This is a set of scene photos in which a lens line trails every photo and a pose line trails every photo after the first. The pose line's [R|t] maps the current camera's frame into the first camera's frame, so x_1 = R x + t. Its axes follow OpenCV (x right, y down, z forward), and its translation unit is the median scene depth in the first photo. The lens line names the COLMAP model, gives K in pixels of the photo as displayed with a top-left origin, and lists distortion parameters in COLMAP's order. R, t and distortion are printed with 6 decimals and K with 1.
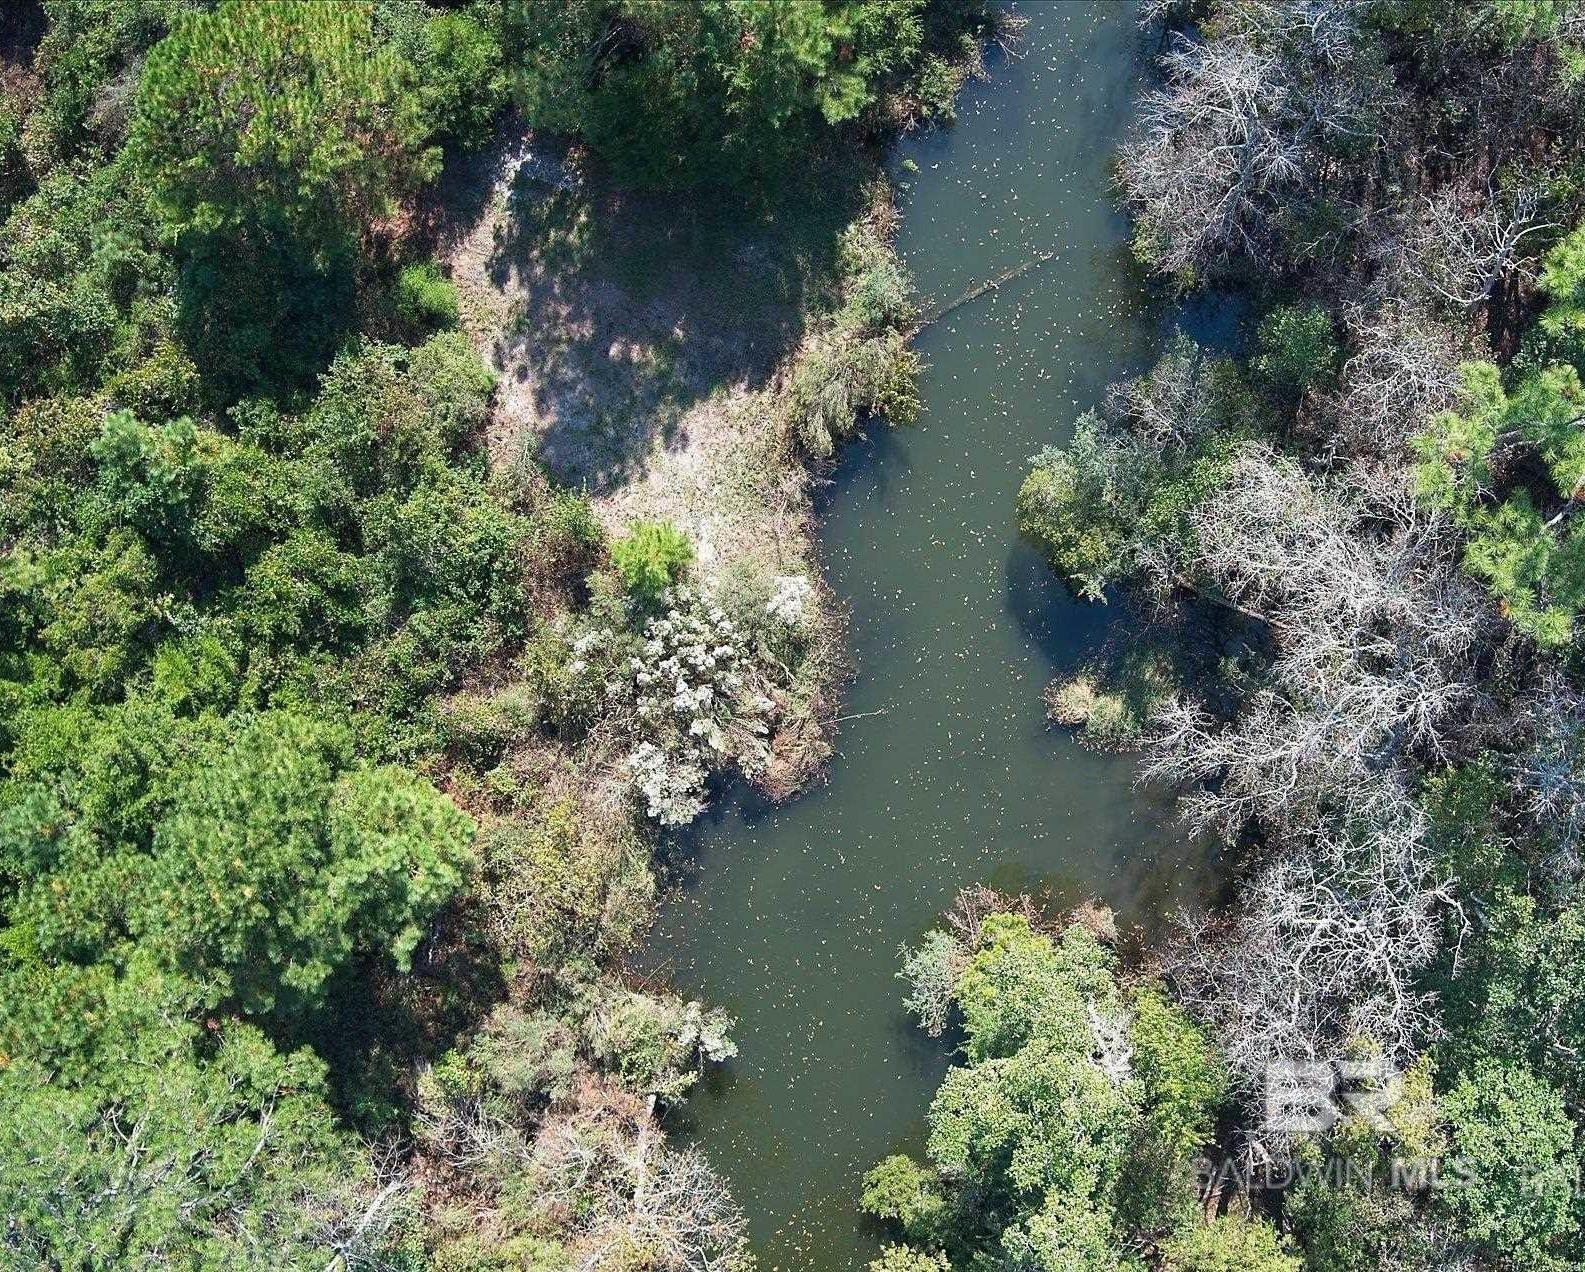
lens RADIAL K [[787.2, 0, 793.4], [0, 787.2, 631.7], [0, 0, 1]] dist [-0.019046, -0.001365]
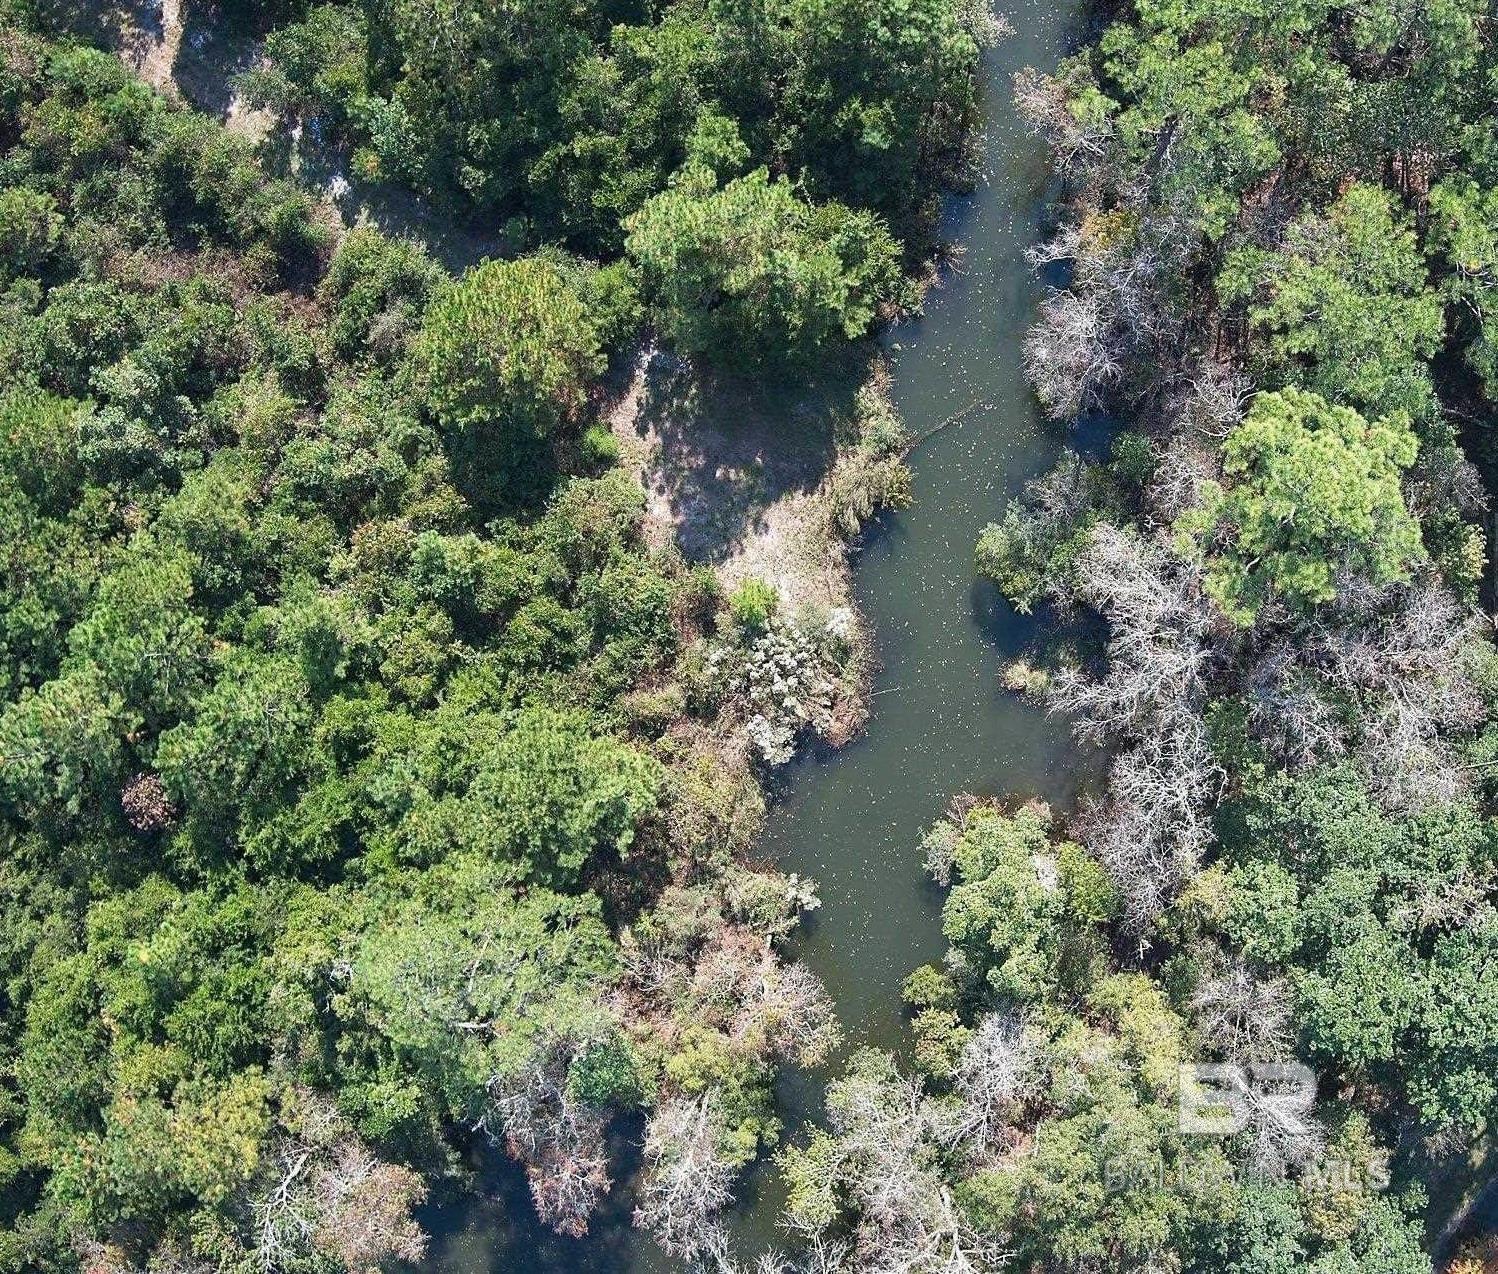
lens RADIAL K [[894.3, 0, 748.0], [0, 894.3, 640.8], [0, 0, 1]] dist [-0.027949, 0.001281]
pose [[0.998395, -0.055935, -0.008865, -0.179580], [0.055924, 0.998434, -0.001470, -0.011121], [0.008933, 0.000972, 0.999960, -0.860260]]
